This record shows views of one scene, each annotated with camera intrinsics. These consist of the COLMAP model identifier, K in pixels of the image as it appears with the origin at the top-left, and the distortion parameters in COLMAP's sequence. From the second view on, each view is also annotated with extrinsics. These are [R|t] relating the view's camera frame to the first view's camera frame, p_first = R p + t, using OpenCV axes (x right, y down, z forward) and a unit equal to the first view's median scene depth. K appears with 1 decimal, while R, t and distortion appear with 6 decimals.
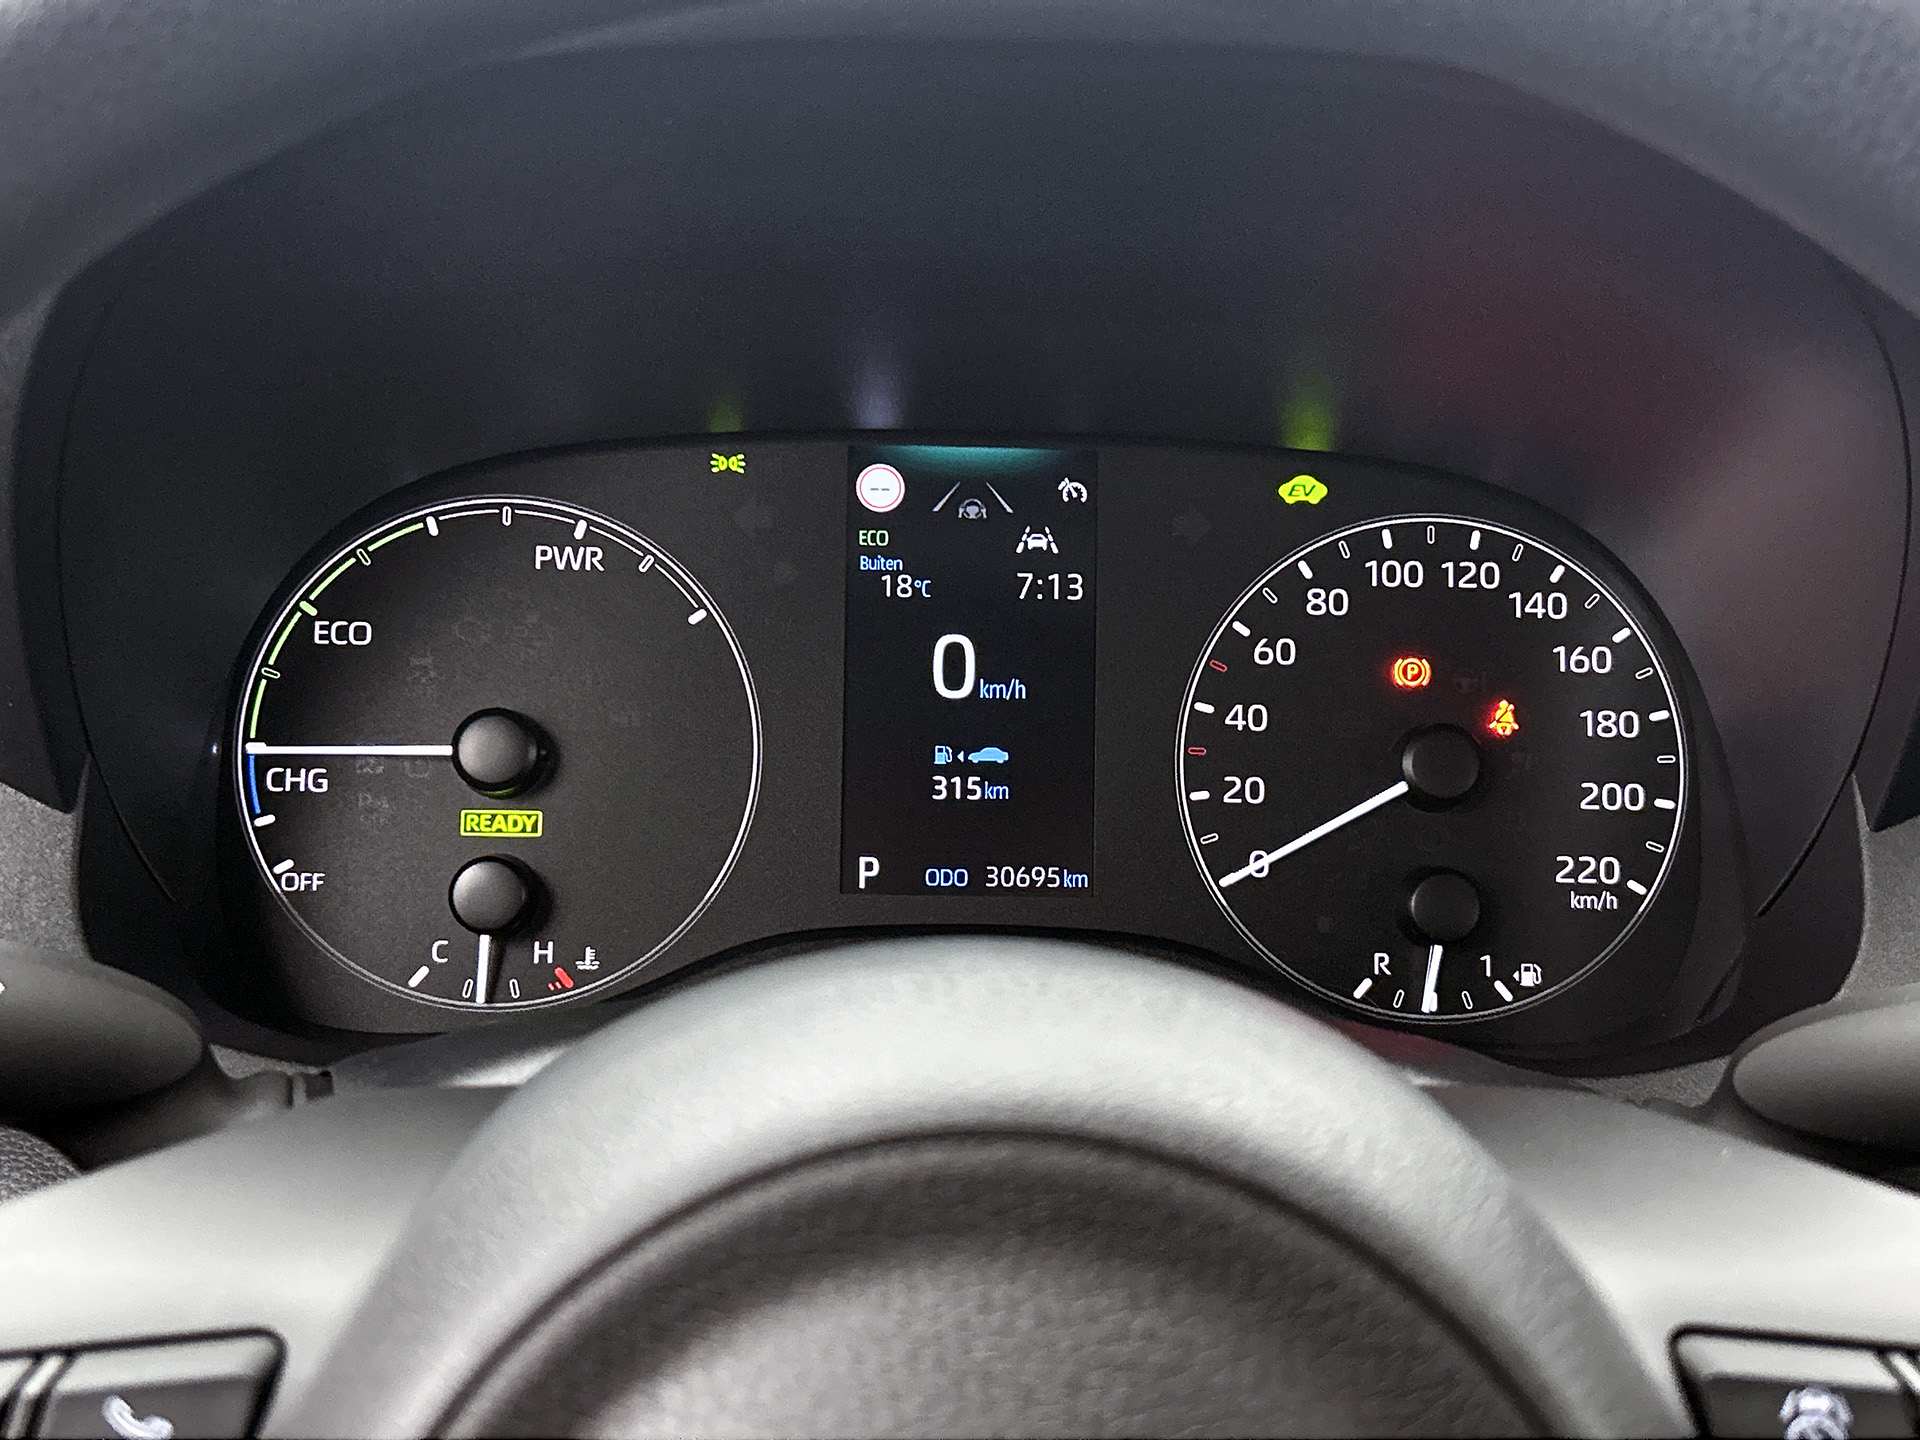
lens RADIAL K [[2414.5, 0, 926.8], [0, 2414.5, 779.6], [0, 0, 1]] dist [0.102509, 0.000000]
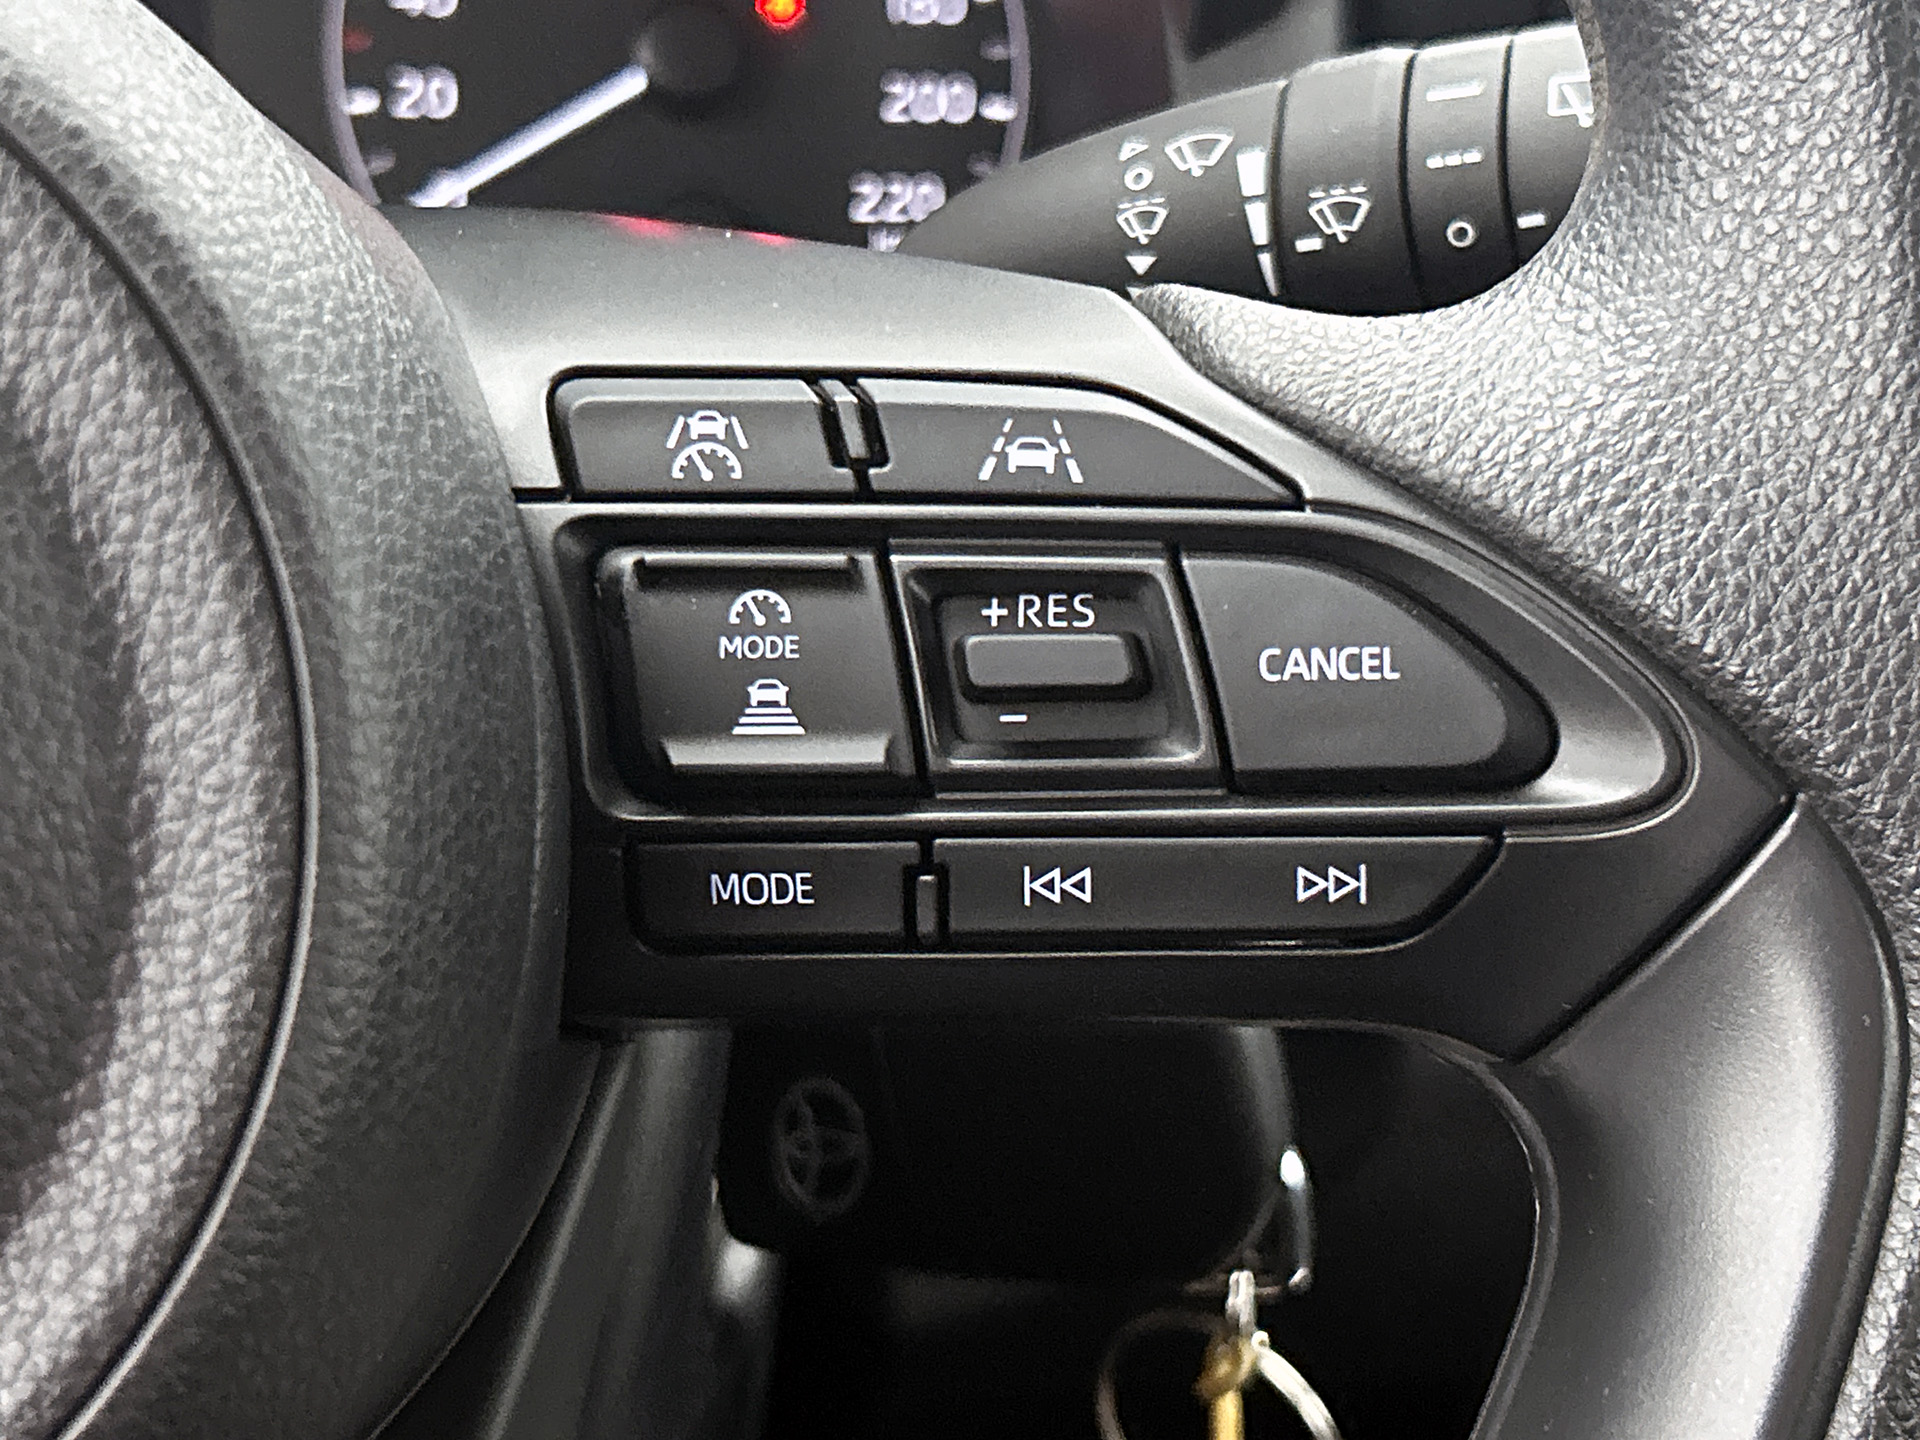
lens RADIAL K [[3247.0, 0, 957.7], [0, 3247.0, 726.7], [0, 0, 1]] dist [0.133704, 0.000000]
pose [[0.990437, -0.044792, 0.130493, 0.153198], [0.037122, 0.997470, 0.060630, 0.139616], [-0.132879, -0.055206, 0.989594, -0.002111]]
